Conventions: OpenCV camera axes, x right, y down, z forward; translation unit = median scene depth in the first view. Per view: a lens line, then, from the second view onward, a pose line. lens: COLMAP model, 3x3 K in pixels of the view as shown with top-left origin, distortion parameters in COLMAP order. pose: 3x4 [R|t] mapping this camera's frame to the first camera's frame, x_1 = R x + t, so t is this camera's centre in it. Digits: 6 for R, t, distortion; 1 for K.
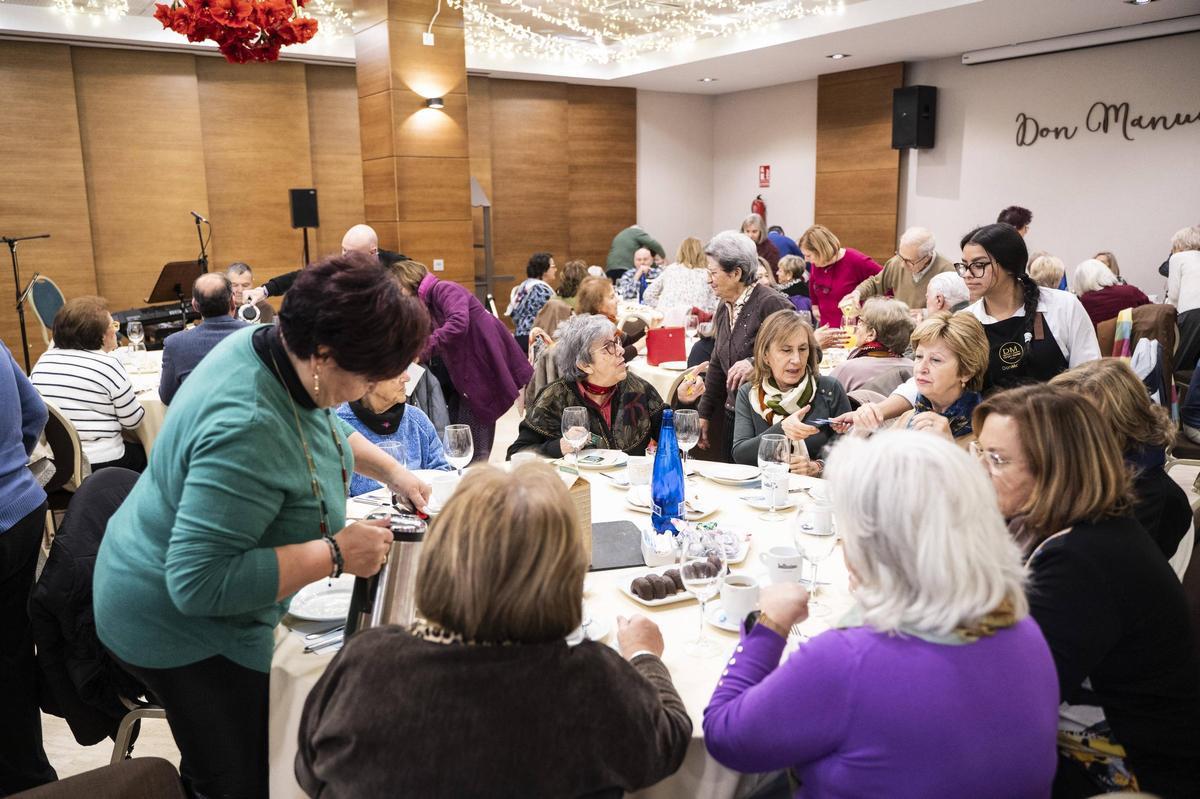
lens RADIAL K [[968.9, 0, 585.9], [0, 968.9, 403.4], [0, 0, 1]] dist [0.000558, 0.008133]
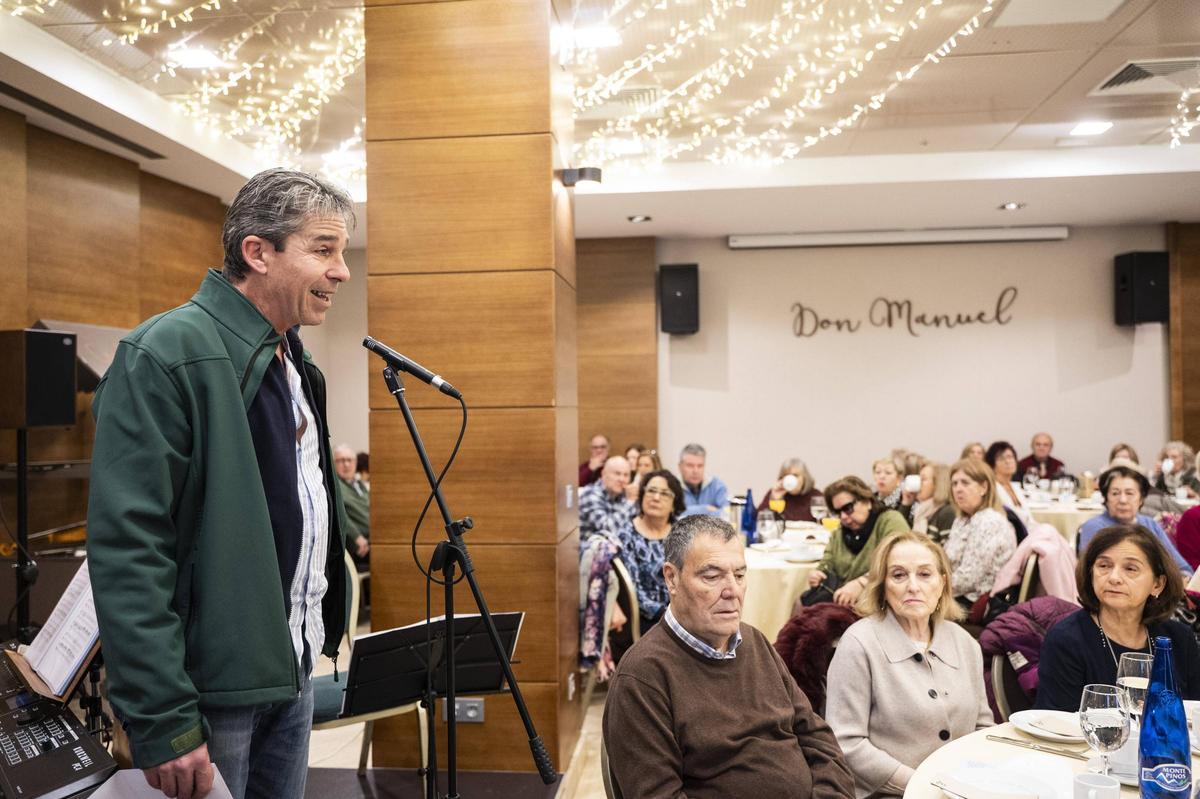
lens RADIAL K [[1023.1, 0, 600.0], [0, 1023.1, 399.5], [0, 0, 1]] dist [-0.009514, -0.000291]
pose [[0.629776, 0.011034, 0.776699, -0.448454], [0.156387, 0.977624, -0.140692, -0.093797], [-0.760872, 0.210070, 0.613958, 0.541400]]
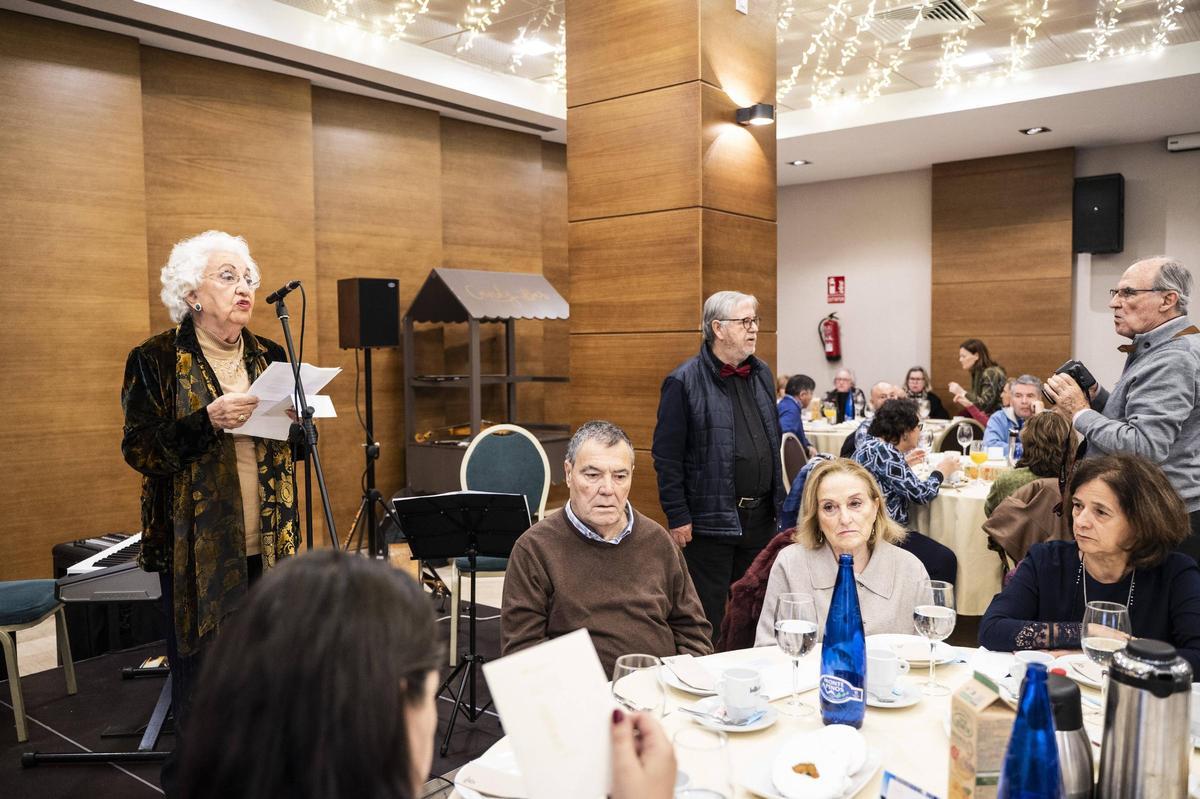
lens RADIAL K [[968.9, 0, 585.9], [0, 968.9, 403.4], [0, 0, 1]] dist [0.000558, 0.008133]
pose [[0.951074, -0.017518, 0.308466, -0.330380], [0.059931, 0.989889, -0.128565, -0.068702], [-0.303095, 0.140761, 0.942507, 0.427129]]
